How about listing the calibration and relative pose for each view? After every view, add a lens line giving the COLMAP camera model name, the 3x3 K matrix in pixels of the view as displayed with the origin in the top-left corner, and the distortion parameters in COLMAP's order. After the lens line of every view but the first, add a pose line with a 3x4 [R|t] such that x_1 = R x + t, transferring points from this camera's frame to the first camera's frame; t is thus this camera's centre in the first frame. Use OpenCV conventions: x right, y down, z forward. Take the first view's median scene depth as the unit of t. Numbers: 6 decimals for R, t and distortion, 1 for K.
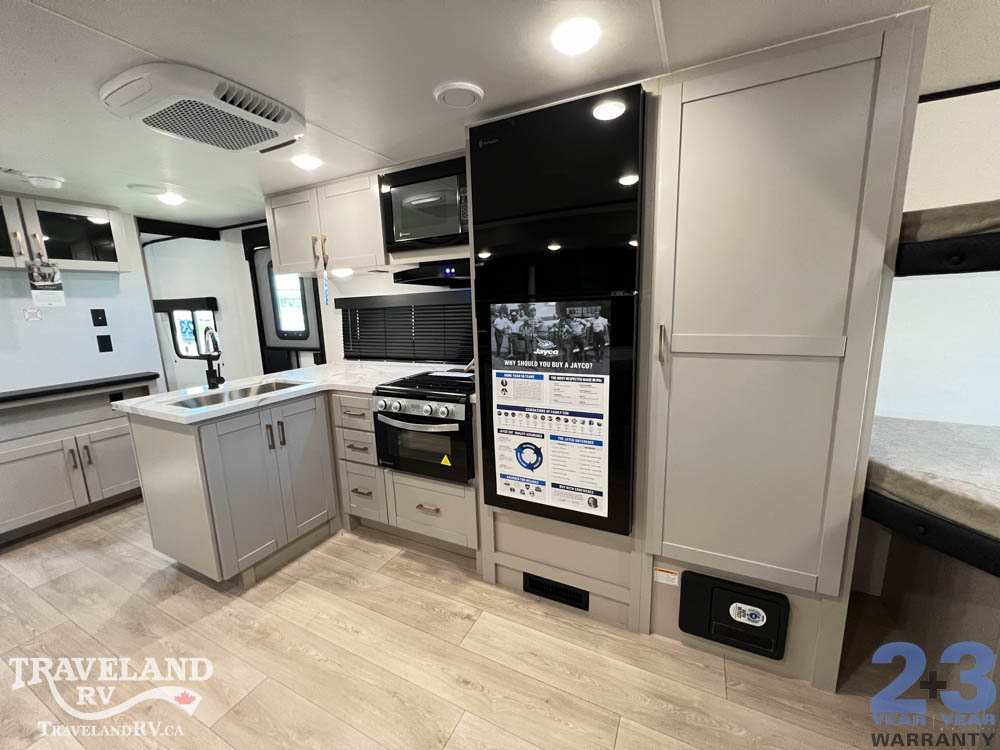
lens RADIAL K [[399.2, 0, 498.0], [0, 399.2, 373.5], [0, 0, 1]] dist [-0.000428, 0.000500]
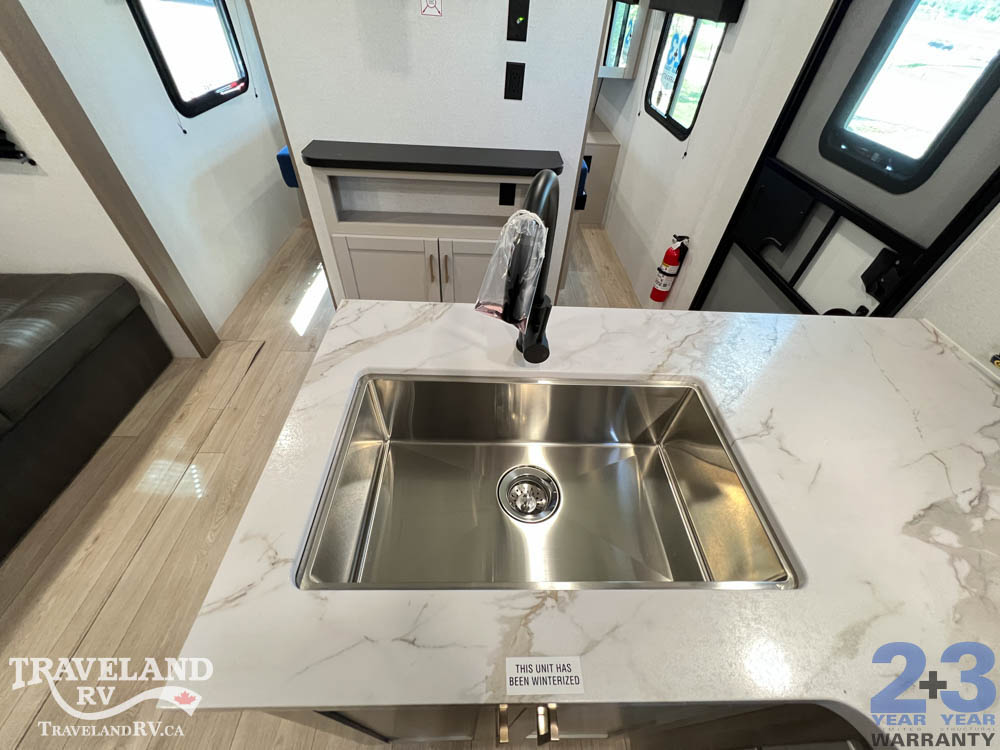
lens RADIAL K [[399.2, 0, 498.0], [0, 399.2, 373.5], [0, 0, 1]] dist [-0.000428, 0.000500]
pose [[0.467062, 0.661574, -0.586662, -0.692509], [-0.221188, 0.729799, 0.646892, -0.227010], [0.856113, -0.172377, 0.487193, 1.099595]]
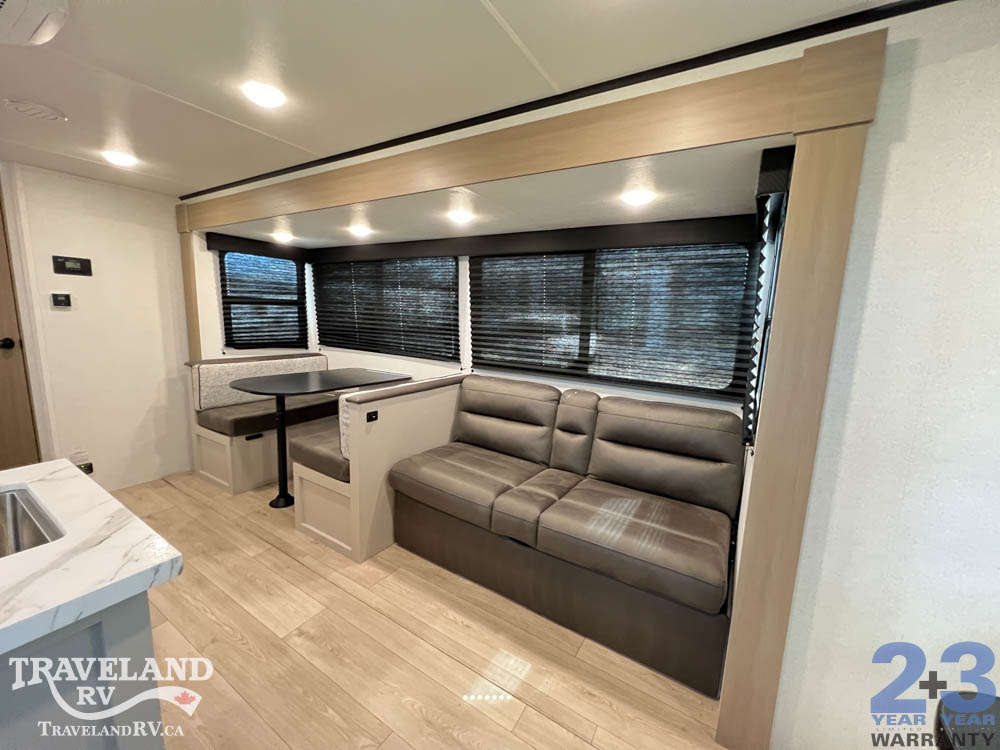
lens RADIAL K [[398.0, 0, 498.6], [0, 398.0, 374.0], [0, 0, 1]] dist [-0.000164, 0.000175]
pose [[-0.995432, -0.018783, 0.093604, -1.498564], [0.012626, 0.945942, 0.324089, -0.197814], [-0.094632, 0.323791, -0.941384, 1.472309]]
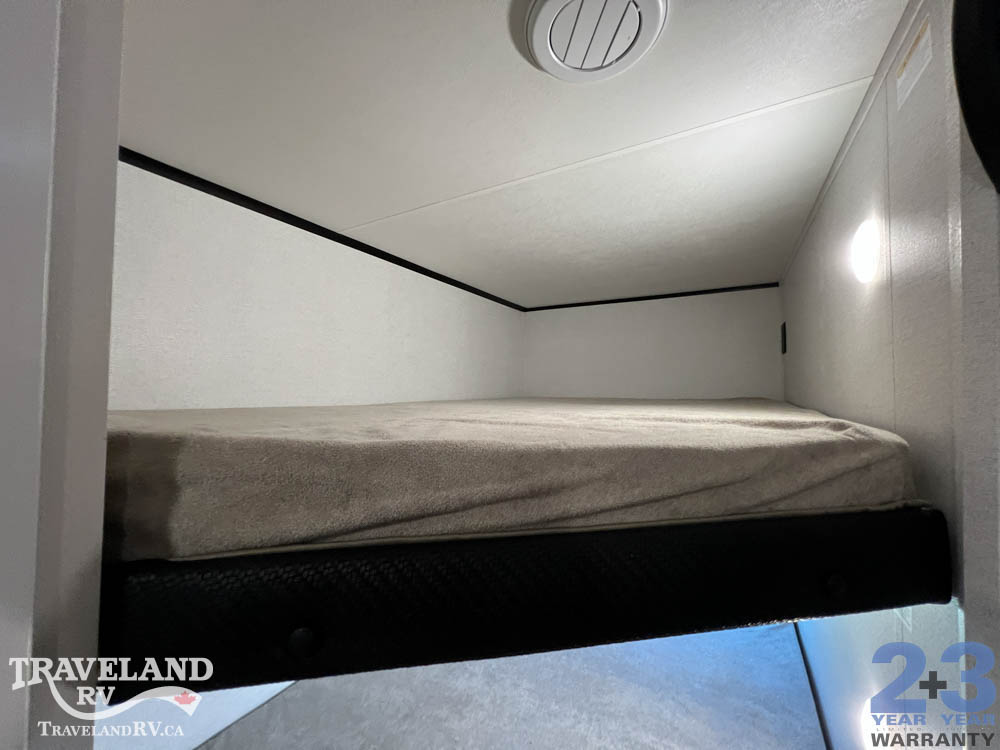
lens RADIAL K [[398.1, 0, 498.5], [0, 398.1, 373.8], [0, 0, 1]] dist [-0.000743, 0.000224]
pose [[0.062609, 0.065019, 0.995918, 0.522900], [0.168742, 0.982820, -0.074772, -0.259579], [-0.983670, 0.172734, 0.050562, 0.495573]]
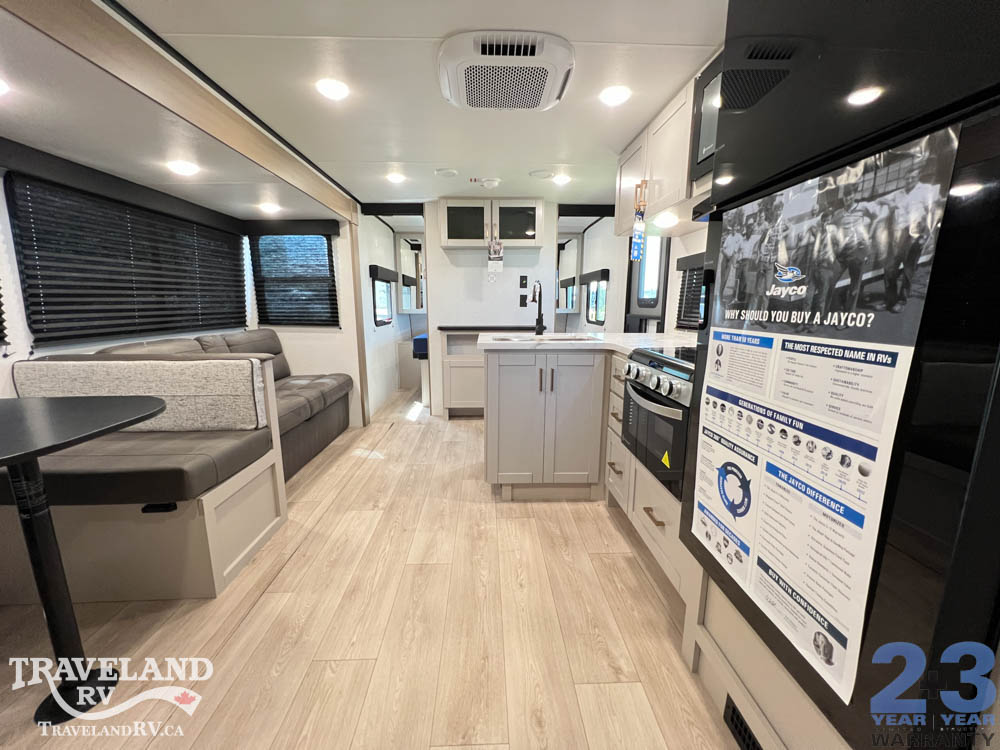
lens RADIAL K [[398.1, 0, 498.5], [0, 398.1, 373.8], [0, 0, 1]] dist [-0.000743, 0.000224]
pose [[0.479393, 0.187399, -0.857359, 0.358569], [-0.172771, 0.977970, 0.117157, 0.044608], [0.860426, 0.091962, 0.501209, 0.434681]]
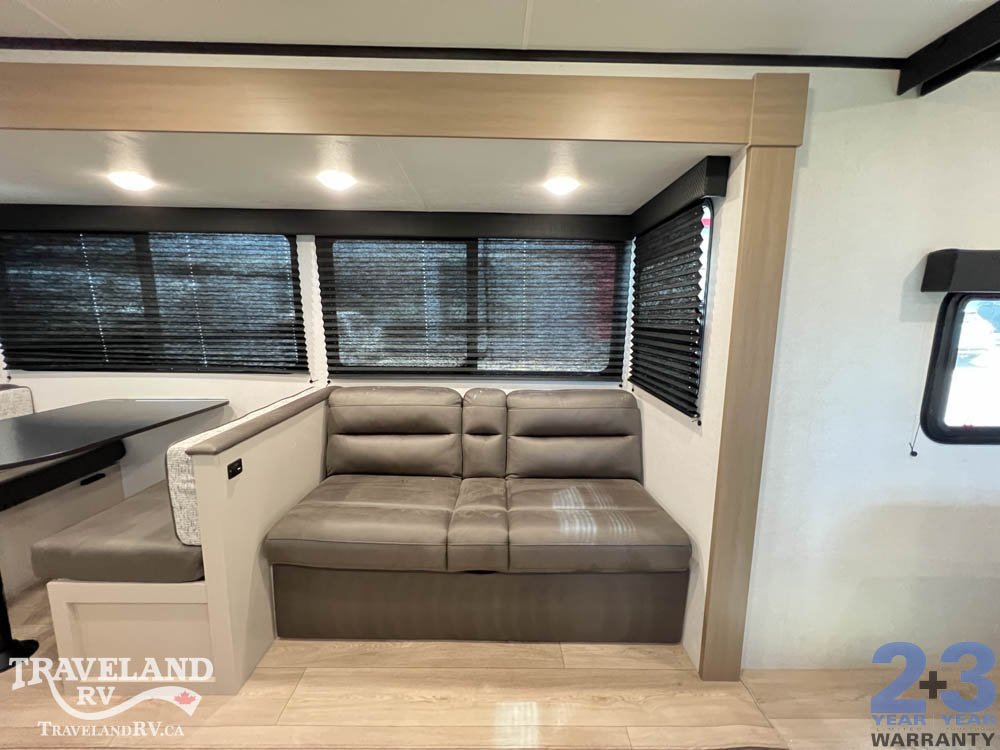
lens RADIAL K [[398.1, 0, 498.5], [0, 398.1, 373.8], [0, 0, 1]] dist [-0.000743, 0.000224]
pose [[-0.888095, 0.091543, -0.450451, -1.130871], [-0.065026, 0.945092, 0.320270, -0.156124], [0.455037, 0.313721, -0.833379, 1.253029]]
